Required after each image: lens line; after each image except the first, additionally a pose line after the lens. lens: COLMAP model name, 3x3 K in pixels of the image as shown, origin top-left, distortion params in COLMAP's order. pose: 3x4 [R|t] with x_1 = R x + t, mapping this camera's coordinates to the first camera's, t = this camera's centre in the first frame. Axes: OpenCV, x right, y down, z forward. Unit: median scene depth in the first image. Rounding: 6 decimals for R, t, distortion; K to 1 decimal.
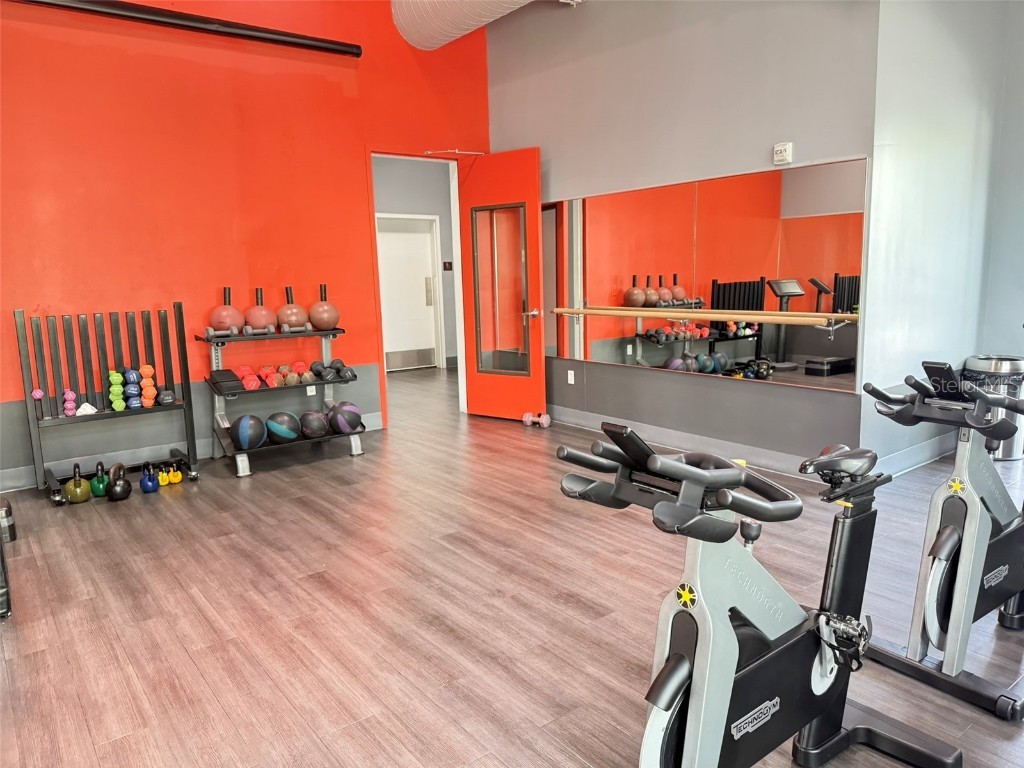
lens RADIAL K [[713.4, 0, 512.5], [0, 713.4, 374.2], [0, 0, 1]] dist [-0.000324, -0.003831]
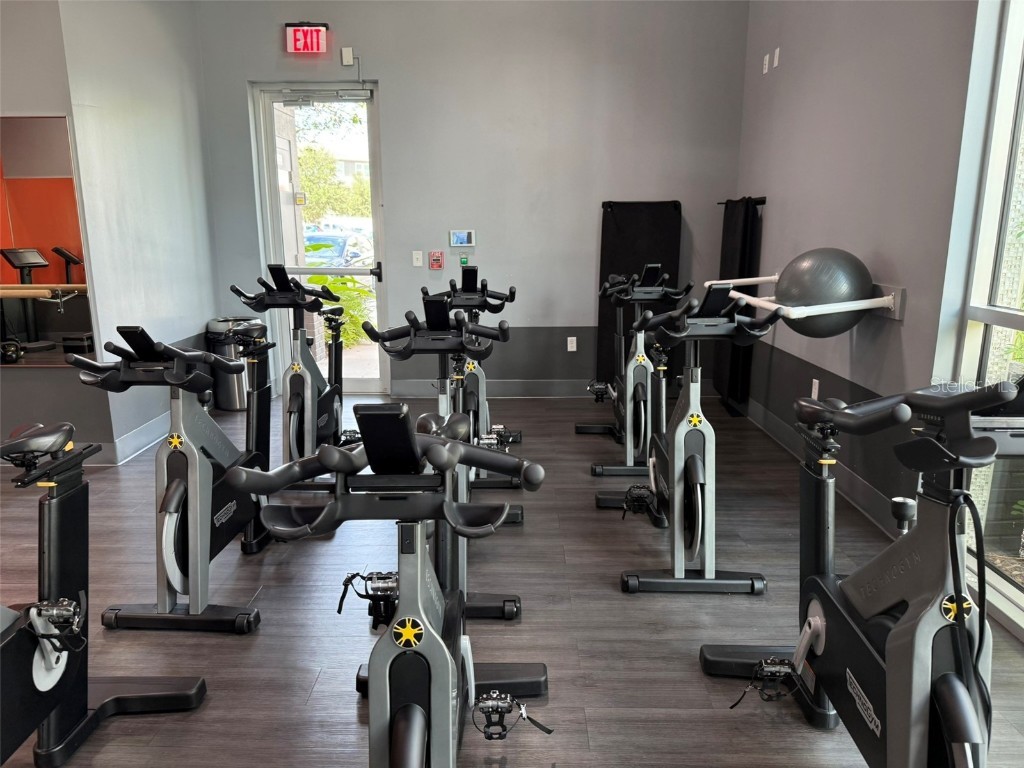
lens RADIAL K [[715.3, 0, 512.0], [0, 715.3, 384.0], [0, 0, 1]] dist [-0.002539, 0.001266]
pose [[0.624750, -0.139717, 0.768223, 0.128175], [0.100541, 0.990065, 0.098300, 0.017523], [-0.774325, 0.015825, 0.632591, -0.064979]]
